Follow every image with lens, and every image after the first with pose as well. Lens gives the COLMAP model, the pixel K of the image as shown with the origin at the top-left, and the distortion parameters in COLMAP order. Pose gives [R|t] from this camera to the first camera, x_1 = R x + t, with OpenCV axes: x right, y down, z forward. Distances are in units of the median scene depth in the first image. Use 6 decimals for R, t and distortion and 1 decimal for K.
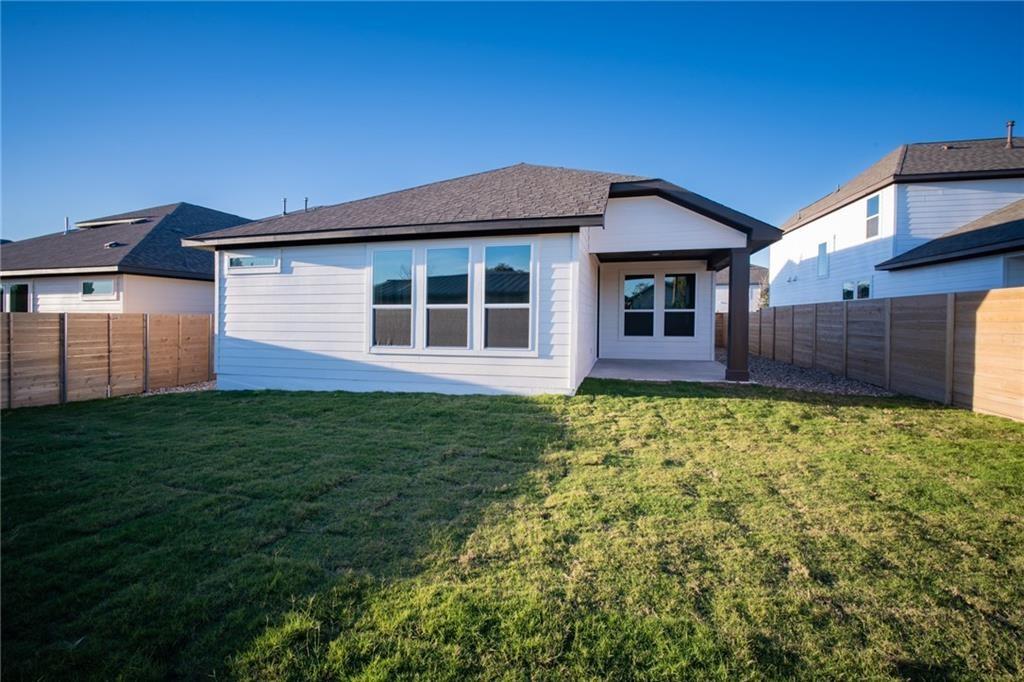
lens RADIAL K [[445.1, 0, 506.4], [0, 445.1, 336.1], [0, 0, 1]] dist [-0.024982, 0.007019]
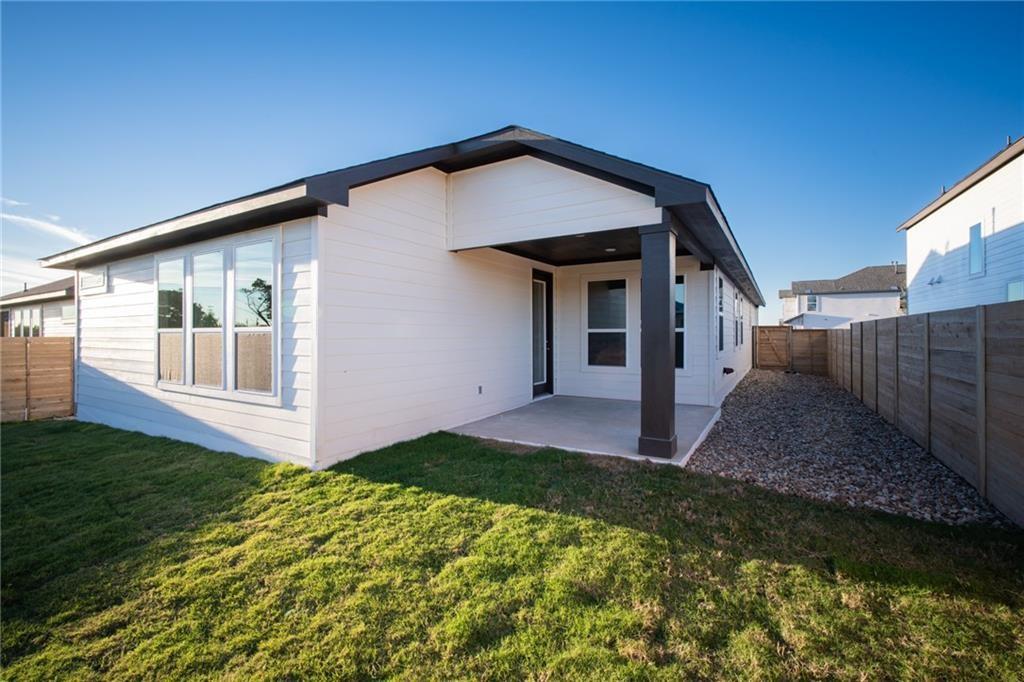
lens RADIAL K [[445.1, 0, 518.9], [0, 445.1, 339.3], [0, 0, 1]] dist [-0.024982, 0.007019]
pose [[0.961229, 0.001327, -0.275749, 0.493364], [-0.008155, 0.999688, -0.023615, -0.033861], [0.275631, 0.024948, 0.960940, 0.378829]]
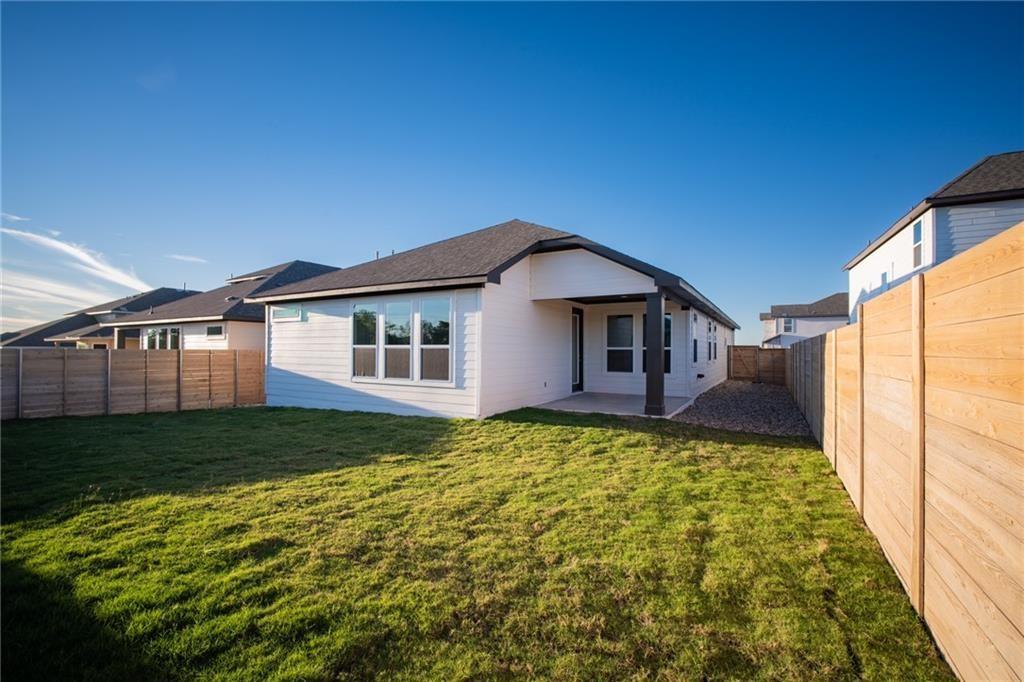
lens RADIAL K [[445.1, 0, 518.4], [0, 445.1, 355.8], [0, 0, 1]] dist [-0.024982, 0.007019]
pose [[0.965611, 0.007777, -0.259876, 0.467431], [-0.014885, 0.999567, -0.025395, -0.010969], [0.259566, 0.028390, 0.965308, -0.131364]]
